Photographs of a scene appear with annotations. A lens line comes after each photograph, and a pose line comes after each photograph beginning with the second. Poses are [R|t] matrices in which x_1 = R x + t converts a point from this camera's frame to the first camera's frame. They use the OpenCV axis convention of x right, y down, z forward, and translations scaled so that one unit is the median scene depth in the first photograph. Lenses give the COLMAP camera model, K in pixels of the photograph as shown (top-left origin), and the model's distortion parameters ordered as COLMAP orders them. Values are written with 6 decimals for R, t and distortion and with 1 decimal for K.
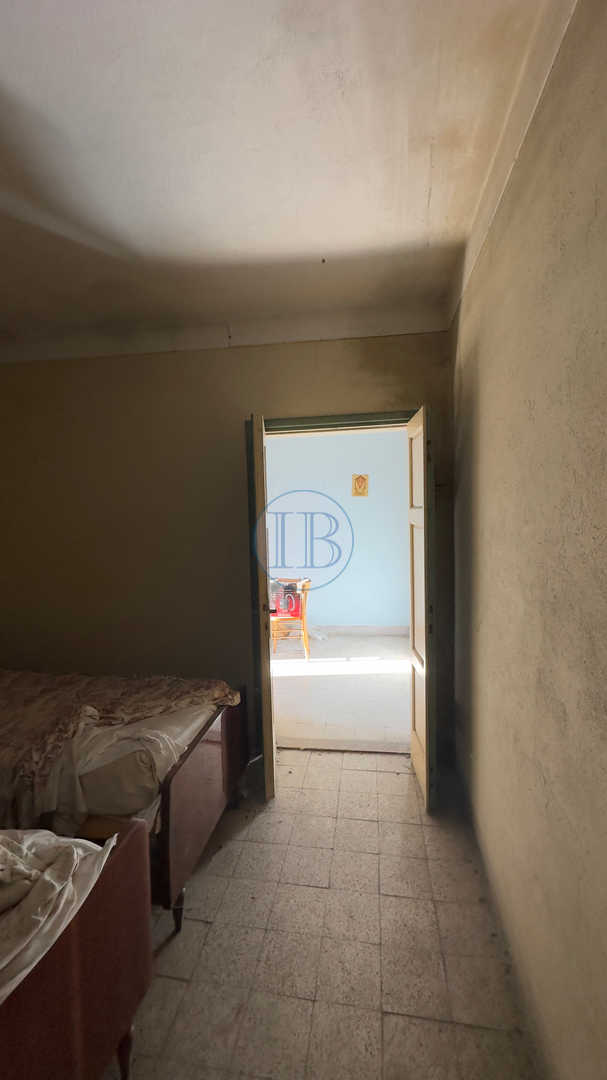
lens RADIAL K [[430.3, 0, 304.5], [0, 430.3, 536.3], [0, 0, 1]] dist [-0.004922, 0.001075]
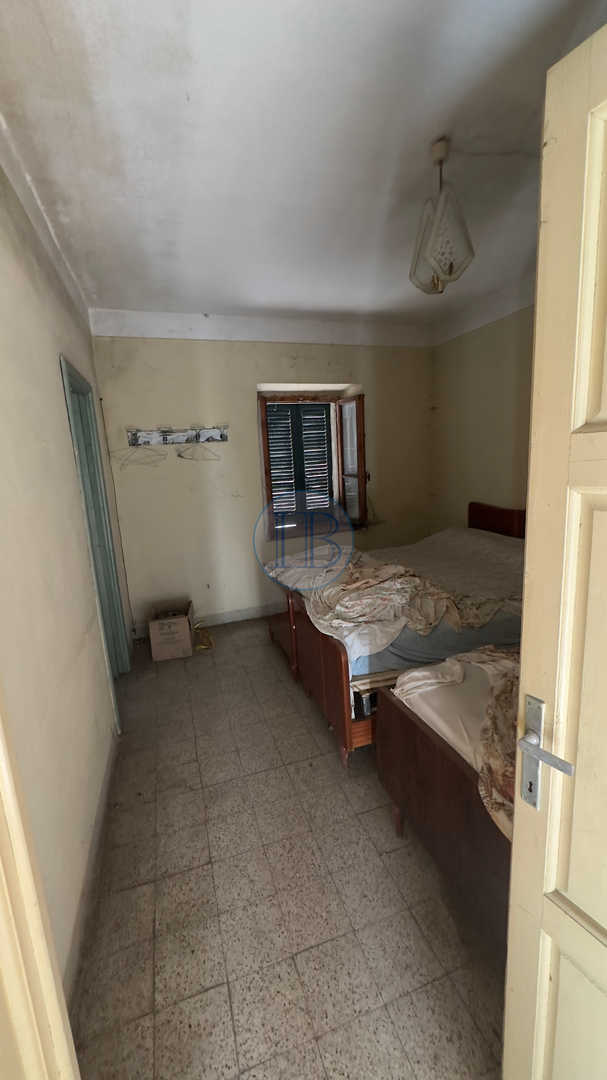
lens RADIAL K [[430.3, 0, 306.9], [0, 430.3, 538.0], [0, 0, 1]] dist [-0.004922, 0.001075]
pose [[-0.881402, 0.150832, -0.447640, 0.170387], [0.050958, 0.972481, 0.227340, -0.051594], [0.469611, 0.177567, -0.864832, 0.992231]]
